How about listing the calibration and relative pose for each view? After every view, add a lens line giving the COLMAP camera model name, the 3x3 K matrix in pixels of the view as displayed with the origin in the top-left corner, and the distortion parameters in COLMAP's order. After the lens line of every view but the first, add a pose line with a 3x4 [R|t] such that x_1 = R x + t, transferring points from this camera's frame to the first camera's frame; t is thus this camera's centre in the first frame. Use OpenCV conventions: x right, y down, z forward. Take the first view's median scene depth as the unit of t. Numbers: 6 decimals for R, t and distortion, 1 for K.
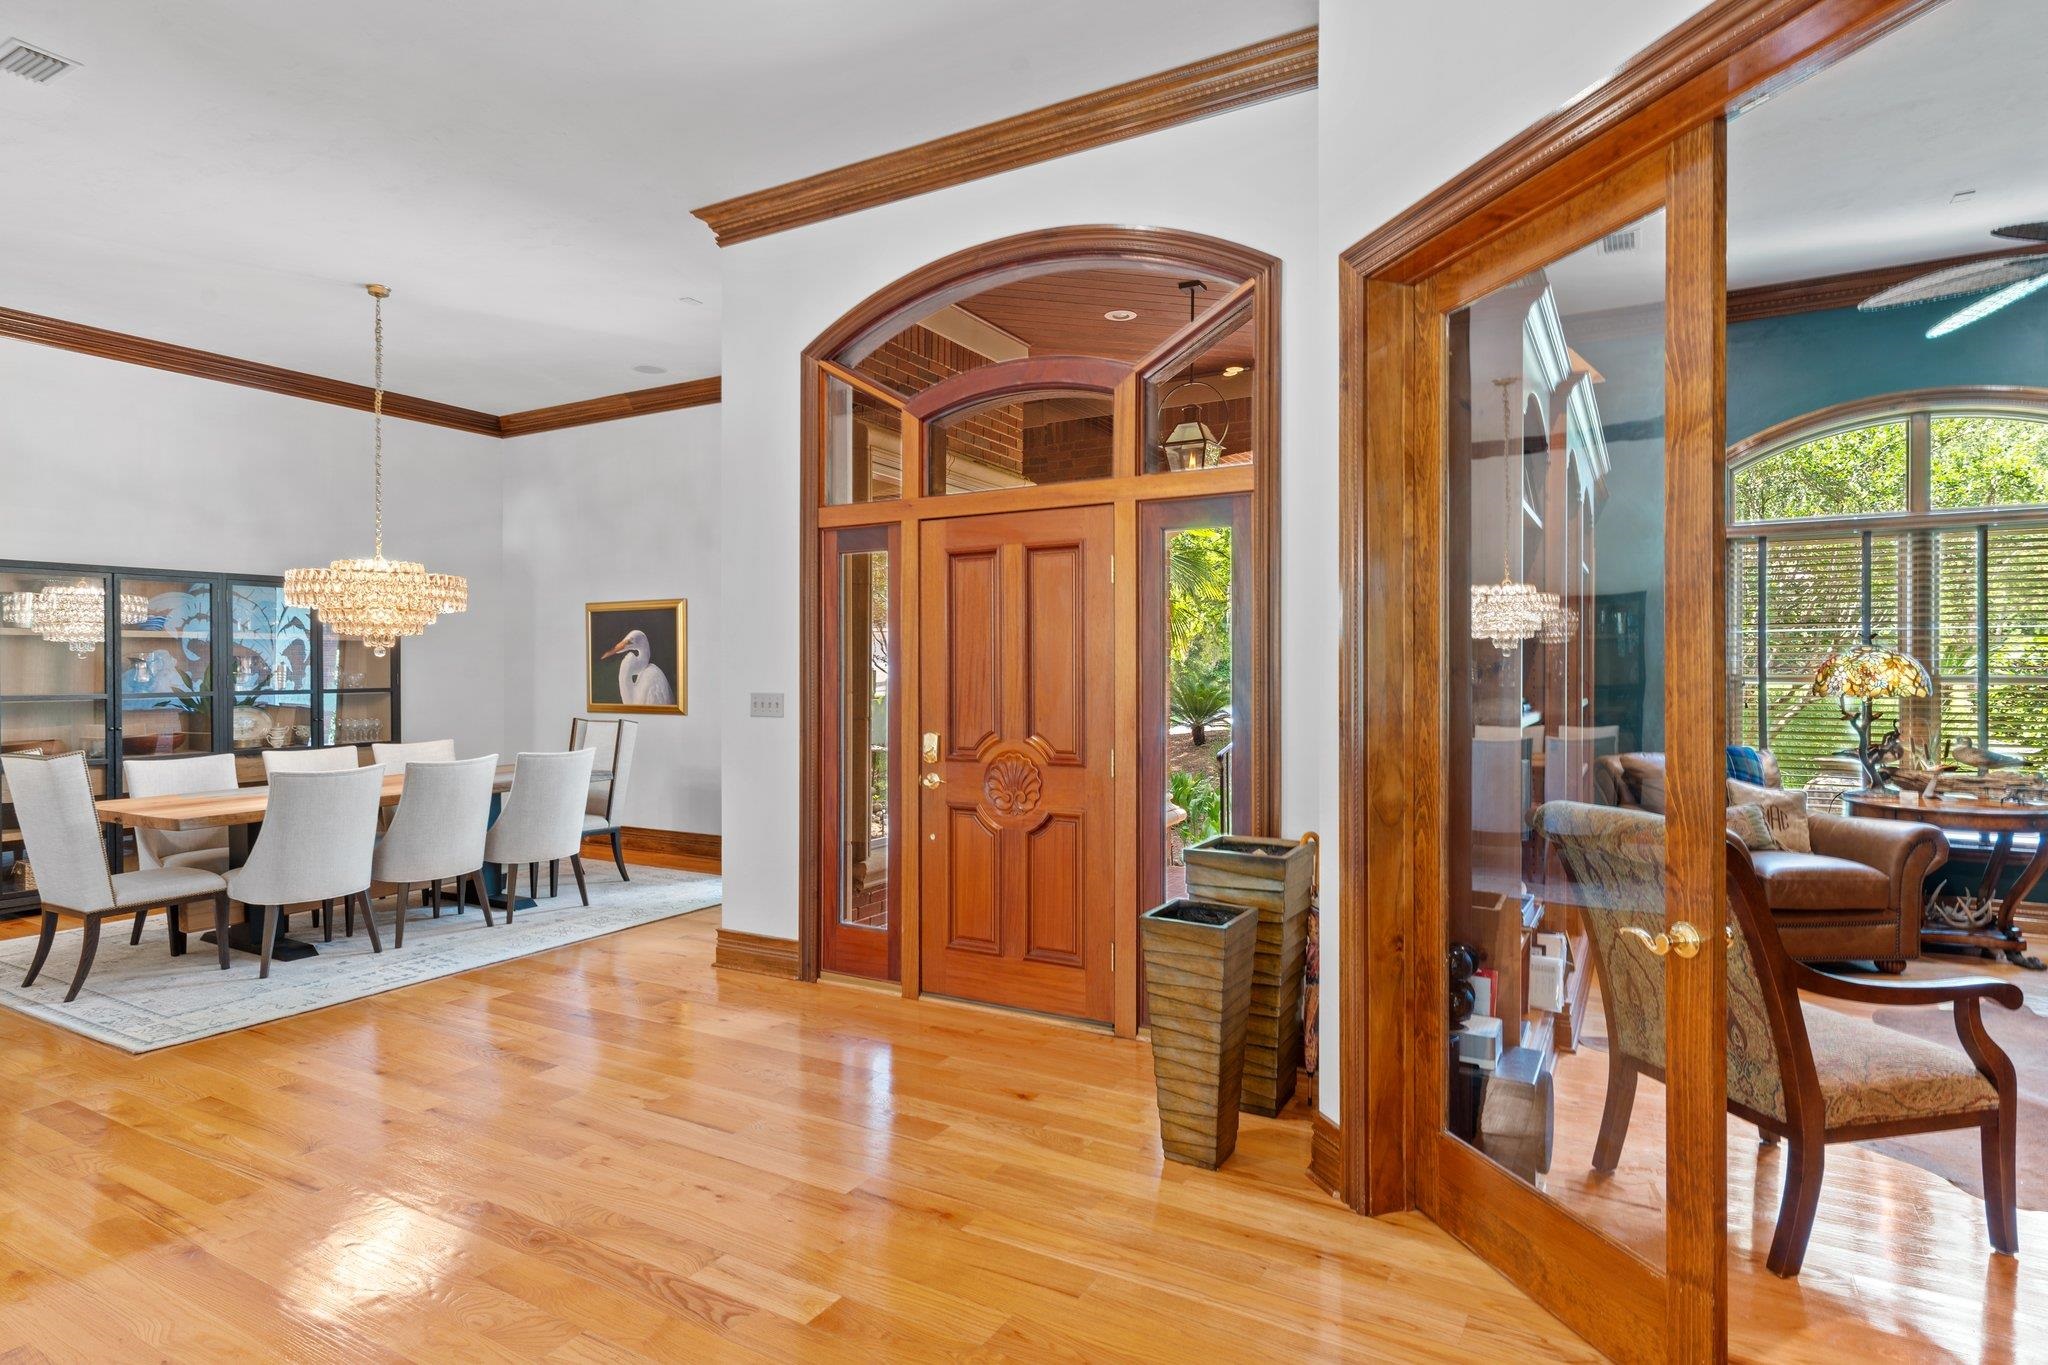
lens RADIAL K [[1097.6, 0, 1014.5], [0, 1097.6, 674.0], [0, 0, 1]] dist [0.001900, 0.000465]
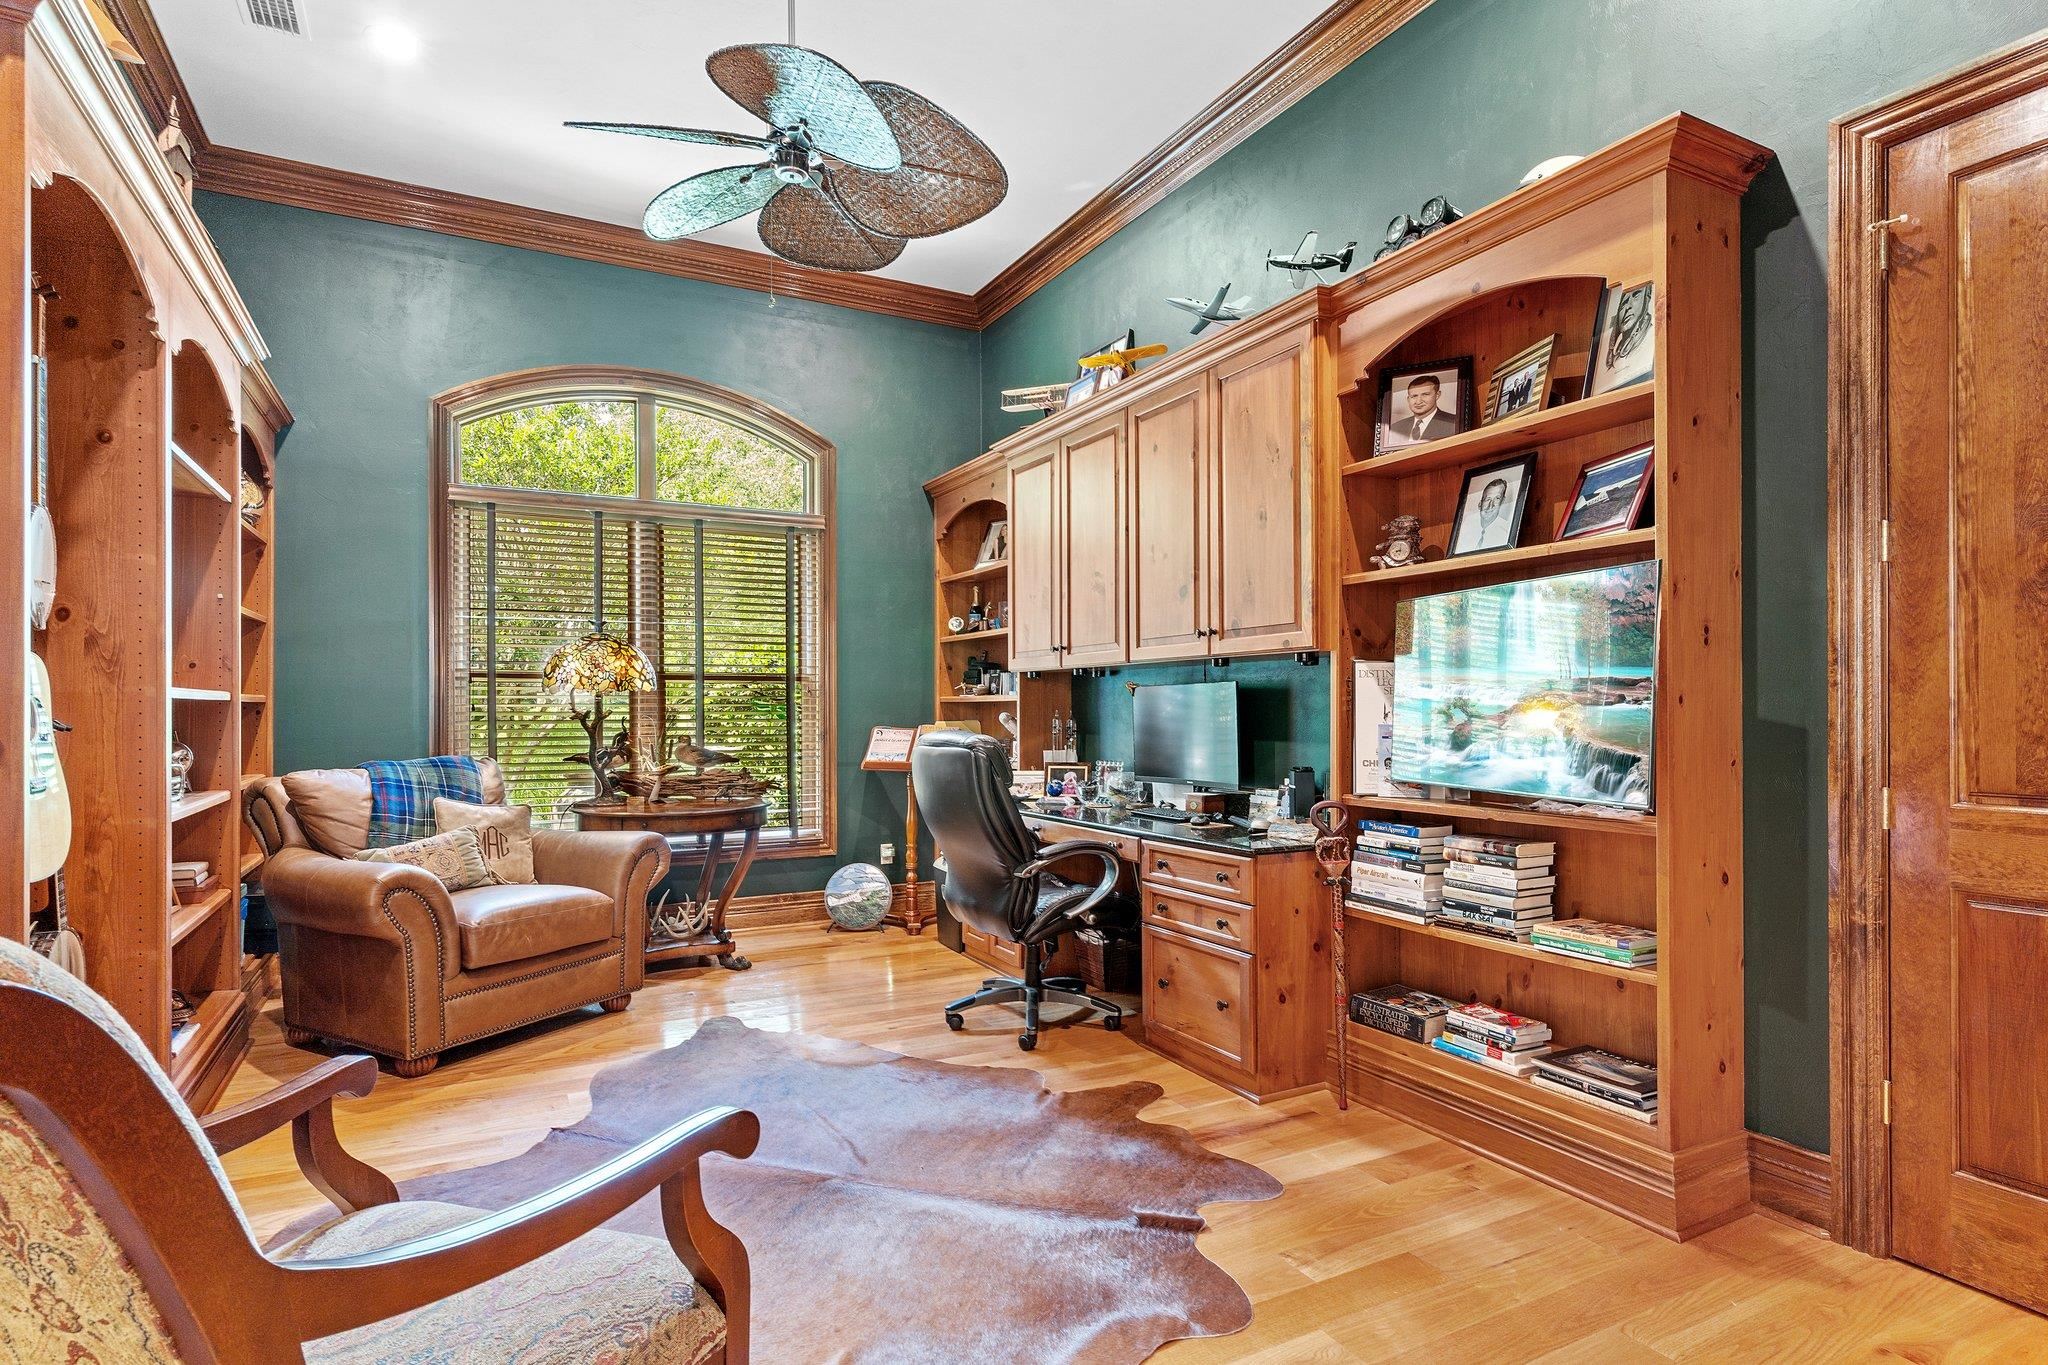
lens RADIAL K [[1058.7, 0, 1024.4], [0, 1058.7, 700.7], [0, 0, 1]] dist [0.000751, 0.000308]
pose [[0.523207, 0.003523, 0.852198, 0.244161], [0.004050, 0.999970, -0.006620, 0.035609], [-0.852196, 0.006915, 0.523177, 0.278253]]
